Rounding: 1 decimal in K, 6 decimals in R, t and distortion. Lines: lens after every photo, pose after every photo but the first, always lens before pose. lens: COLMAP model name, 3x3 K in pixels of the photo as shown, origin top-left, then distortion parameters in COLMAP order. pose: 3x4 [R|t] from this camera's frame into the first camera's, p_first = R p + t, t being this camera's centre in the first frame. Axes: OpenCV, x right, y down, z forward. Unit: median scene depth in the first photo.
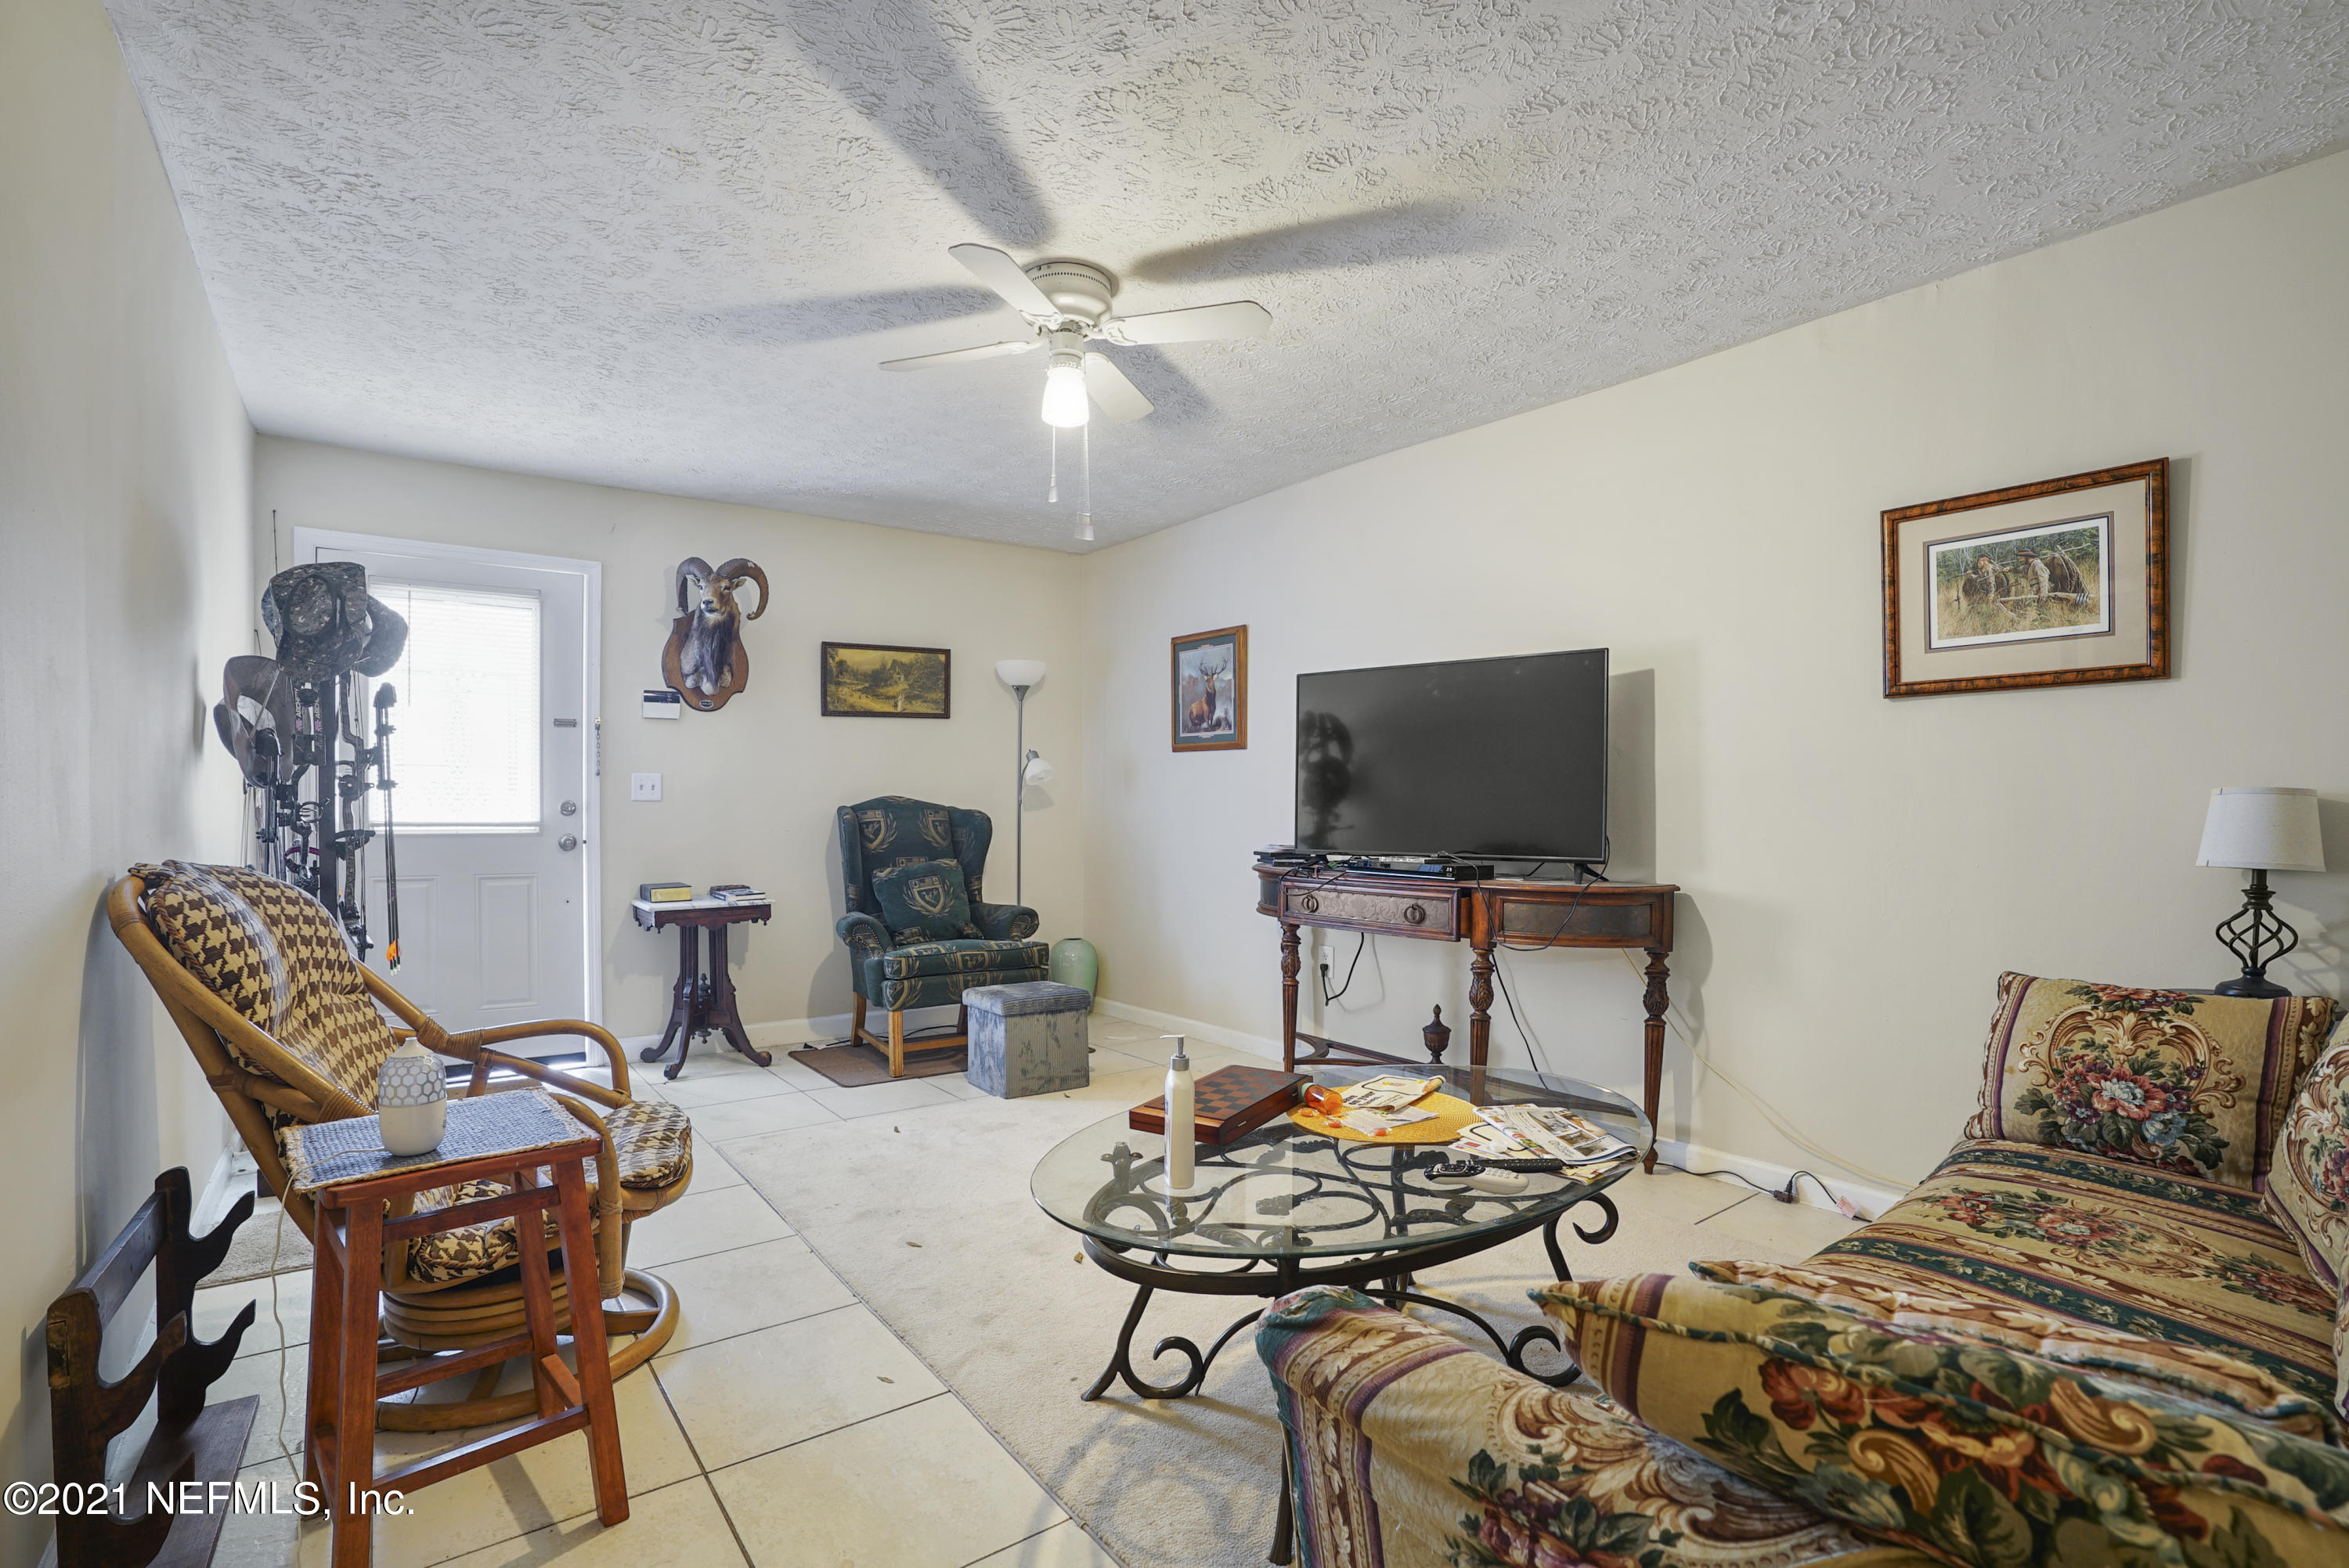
lens RADIAL K [[1096.4, 0, 1174.5], [0, 1096.4, 784.0], [0, 0, 1]] dist [-0.075183, 0.029541]
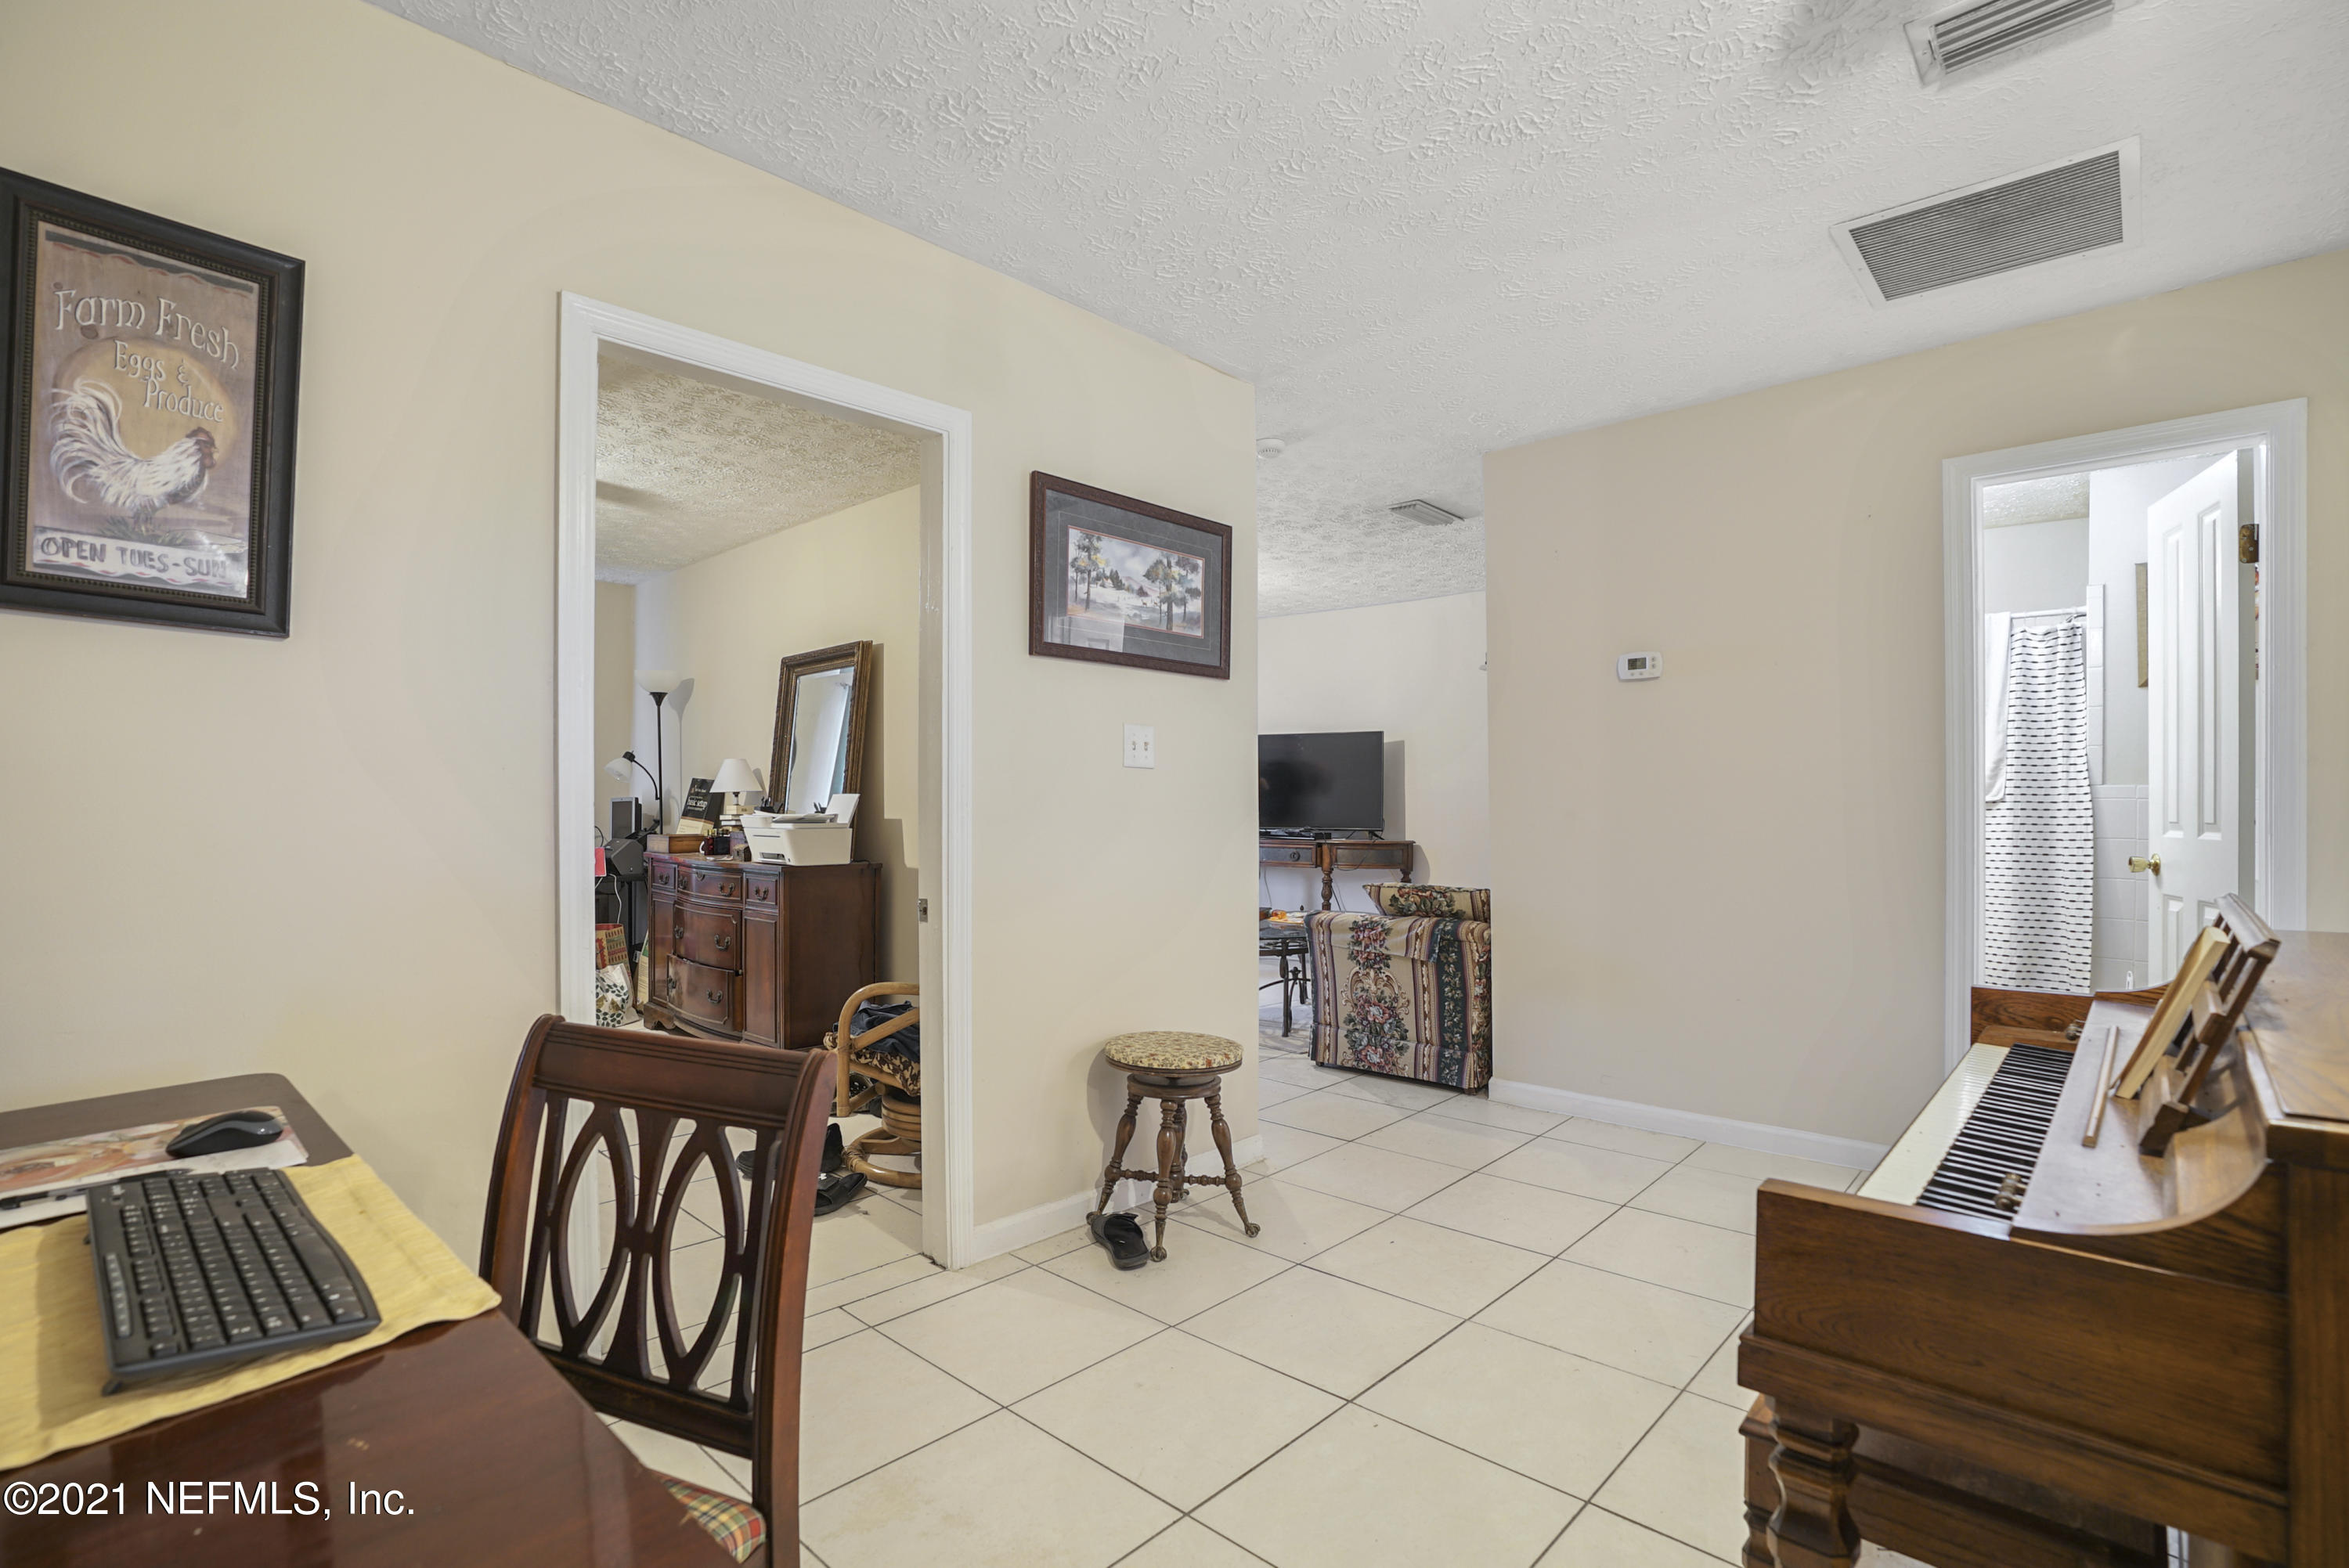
lens RADIAL K [[1096.4, 0, 1174.5], [0, 1096.4, 784.0], [0, 0, 1]] dist [-0.075183, 0.029541]
pose [[0.984114, -0.001975, 0.177525, -0.392584], [0.001975, 0.999998, 0.000176, -0.020907], [-0.177525, 0.000177, 0.984116, -1.060478]]
